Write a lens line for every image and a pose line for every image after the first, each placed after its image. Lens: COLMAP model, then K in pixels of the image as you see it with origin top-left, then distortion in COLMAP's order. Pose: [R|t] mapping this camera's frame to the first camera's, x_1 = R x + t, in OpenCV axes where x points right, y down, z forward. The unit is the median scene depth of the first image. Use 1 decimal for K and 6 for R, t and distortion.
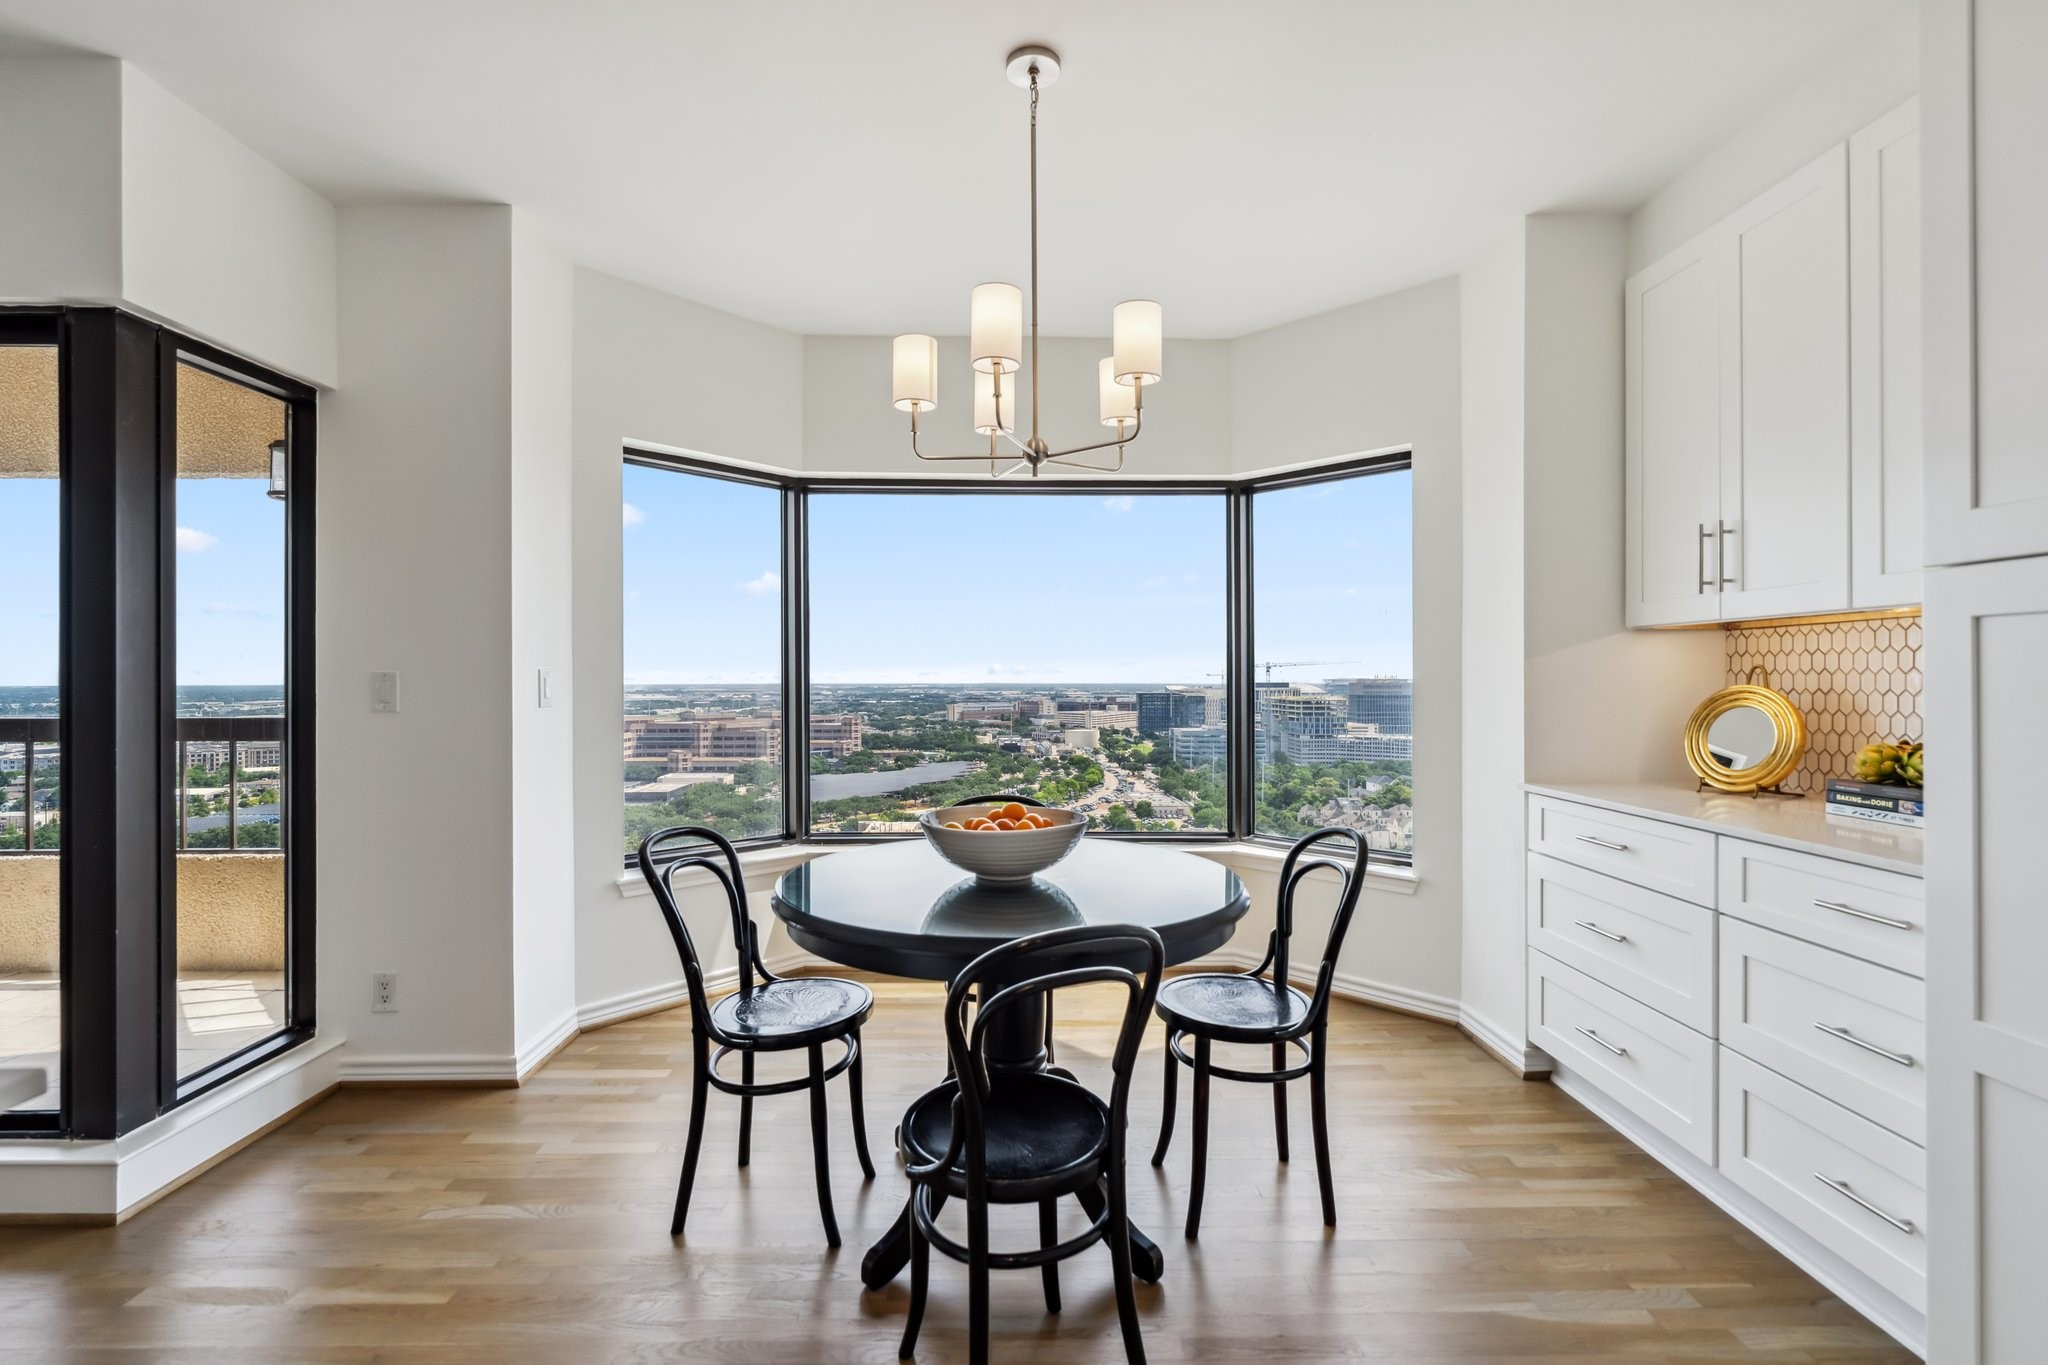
lens RADIAL K [[942.0, 0, 1024.0], [0, 942.0, 682.5], [0, 0, 1]] dist [-0.000796, 0.000153]
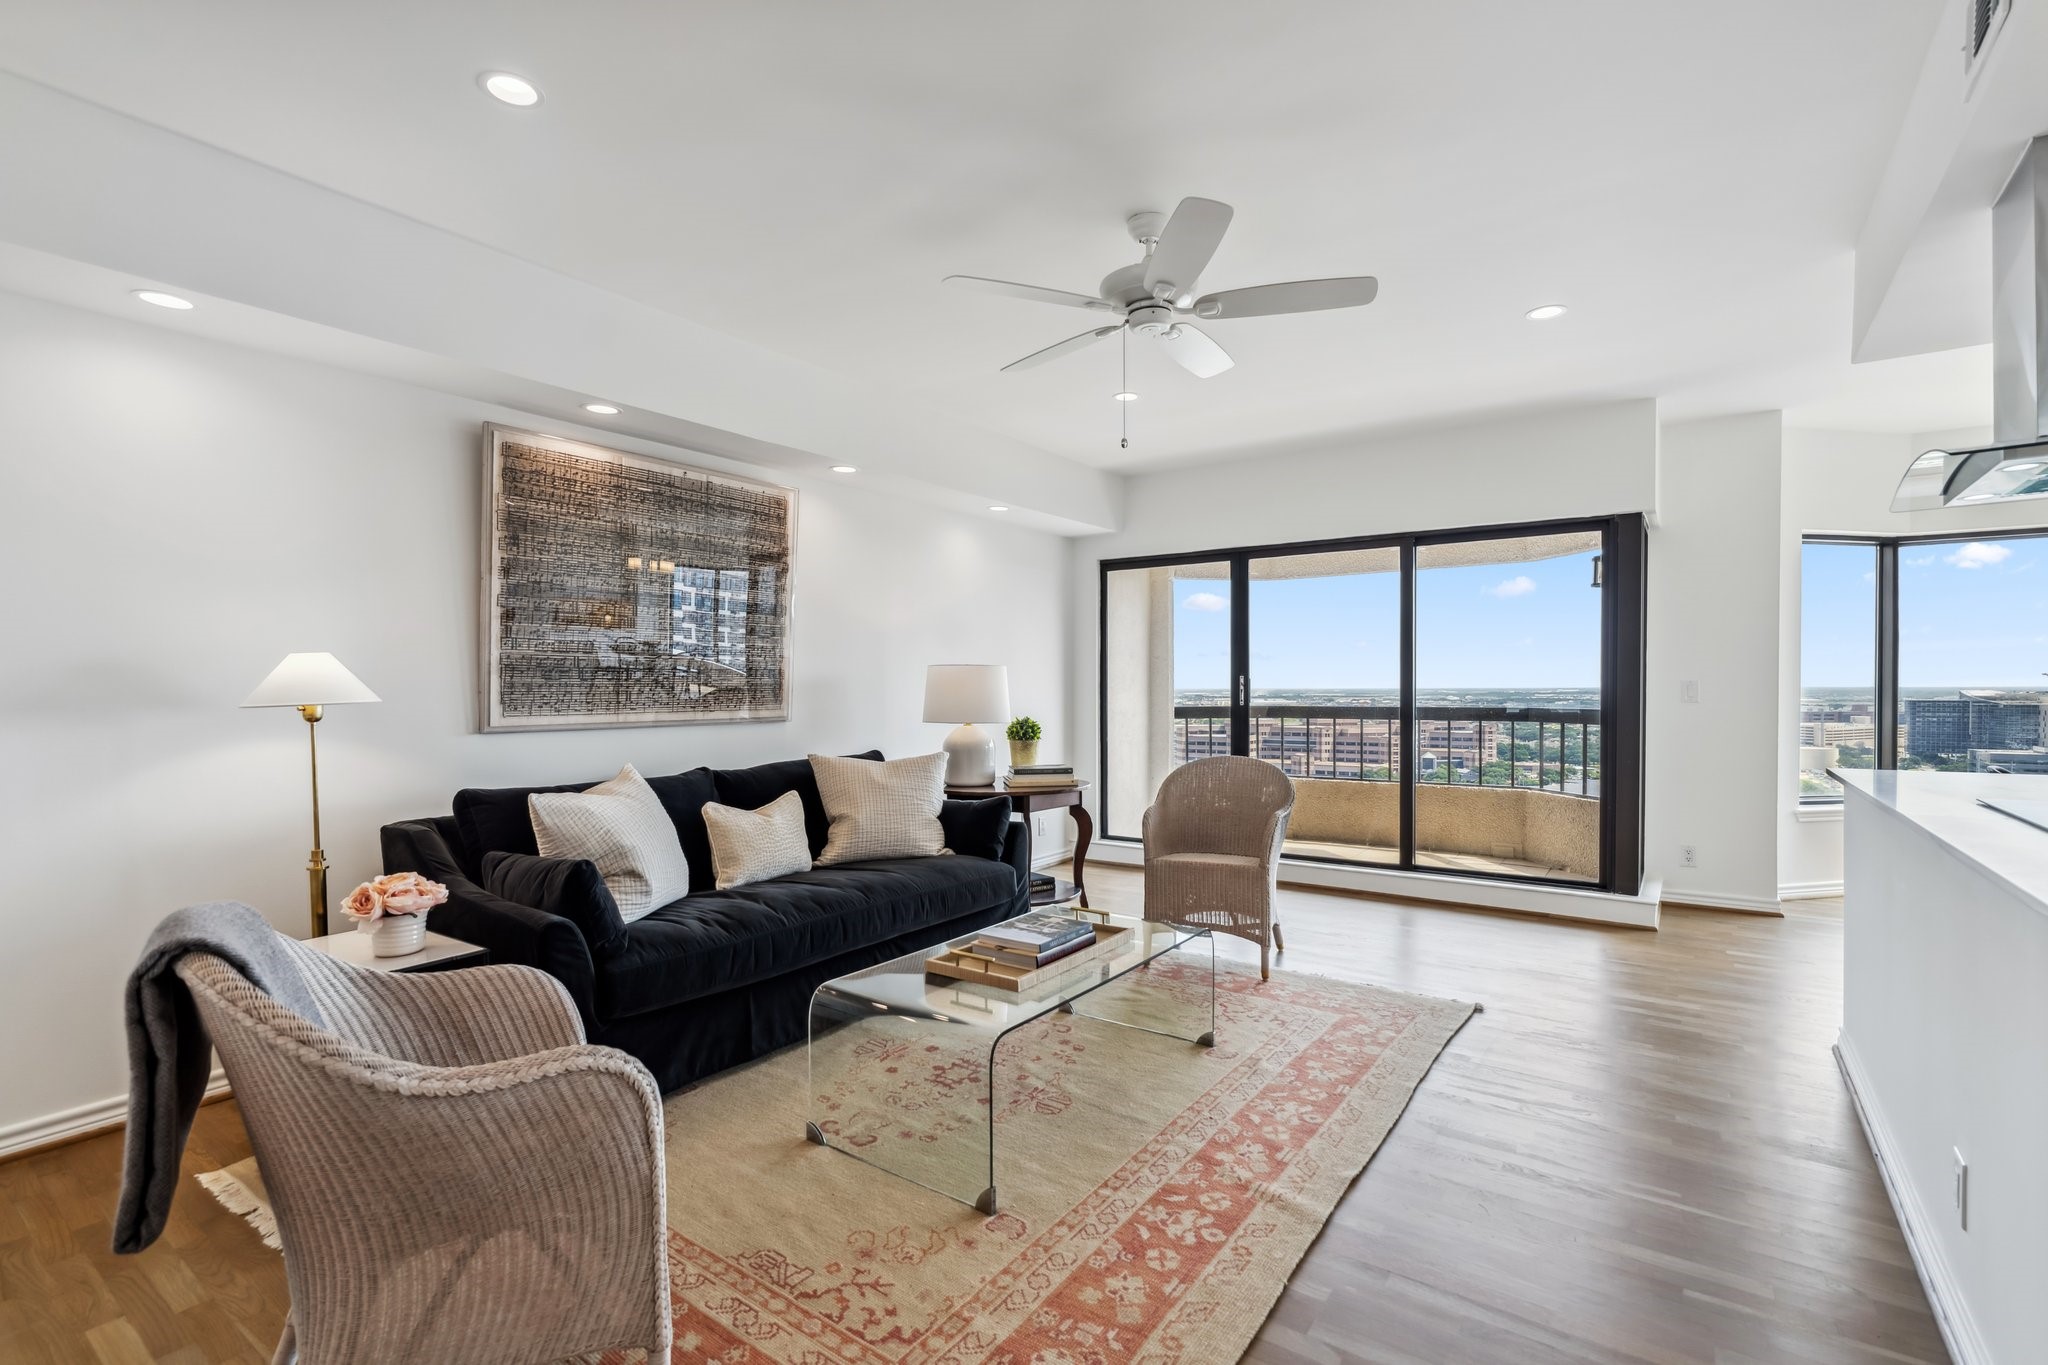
lens RADIAL K [[946.0, 0, 1023.6], [0, 946.0, 710.0], [0, 0, 1]] dist [0.001079, 0.000085]
pose [[0.808384, 0.010880, -0.588555, -0.543553], [0.003101, 0.999737, 0.022740, -0.000820], [0.588648, -0.020208, 0.808137, -1.045618]]
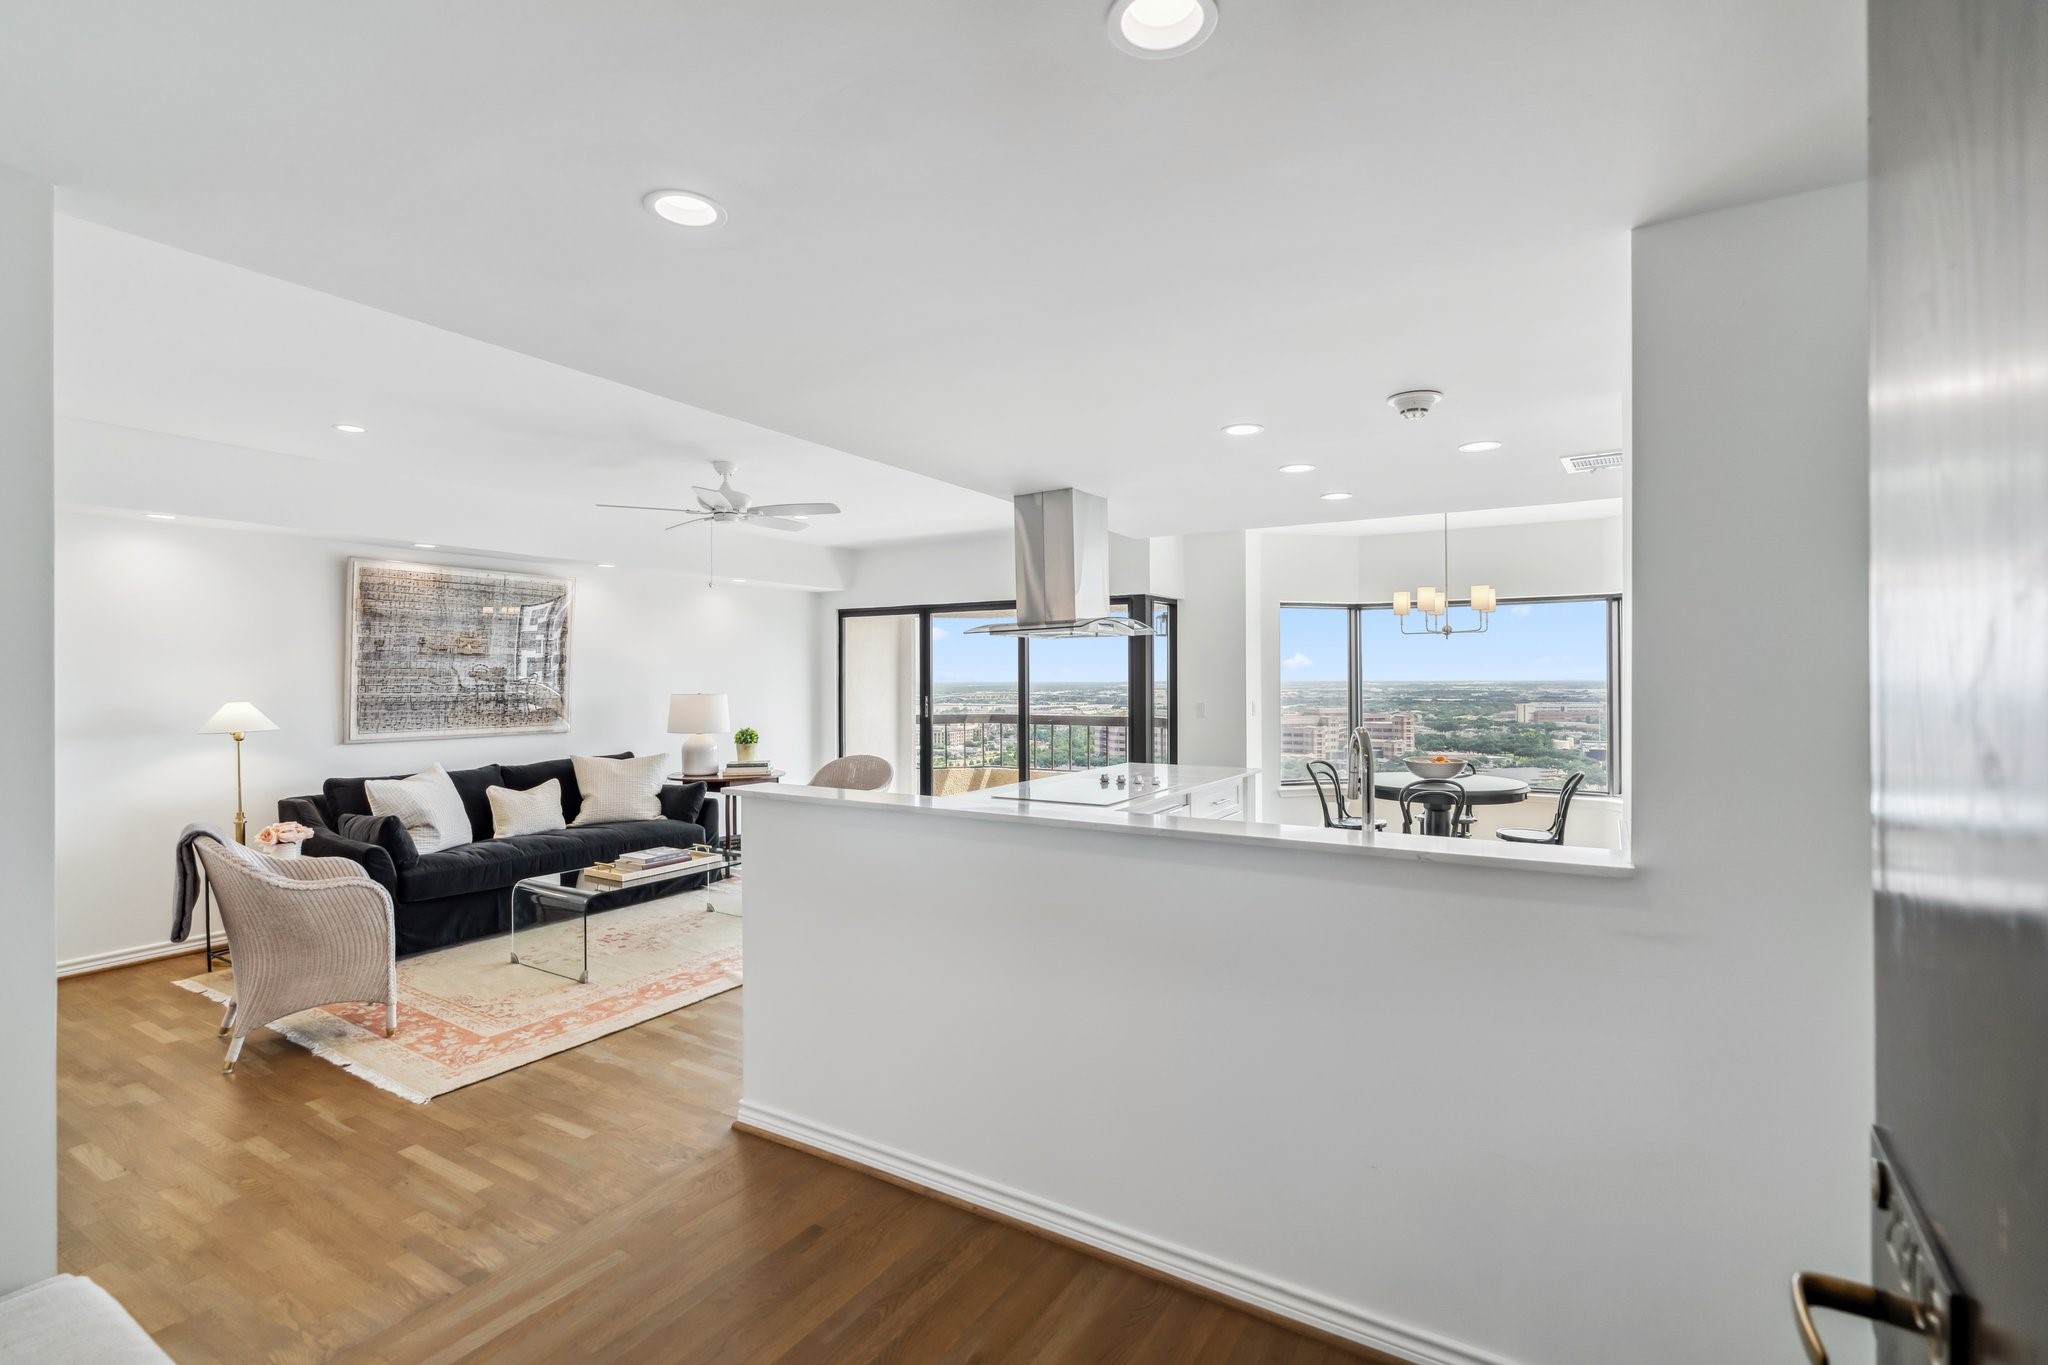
lens RADIAL K [[942.0, 0, 1024.0], [0, 942.0, 682.5], [0, 0, 1]] dist [-0.000796, 0.000153]
pose [[0.844833, 0.000294, -0.535031, 0.289542], [0.001552, 0.999994, 0.002999, -0.066840], [0.535029, -0.003364, 0.844827, -1.328567]]
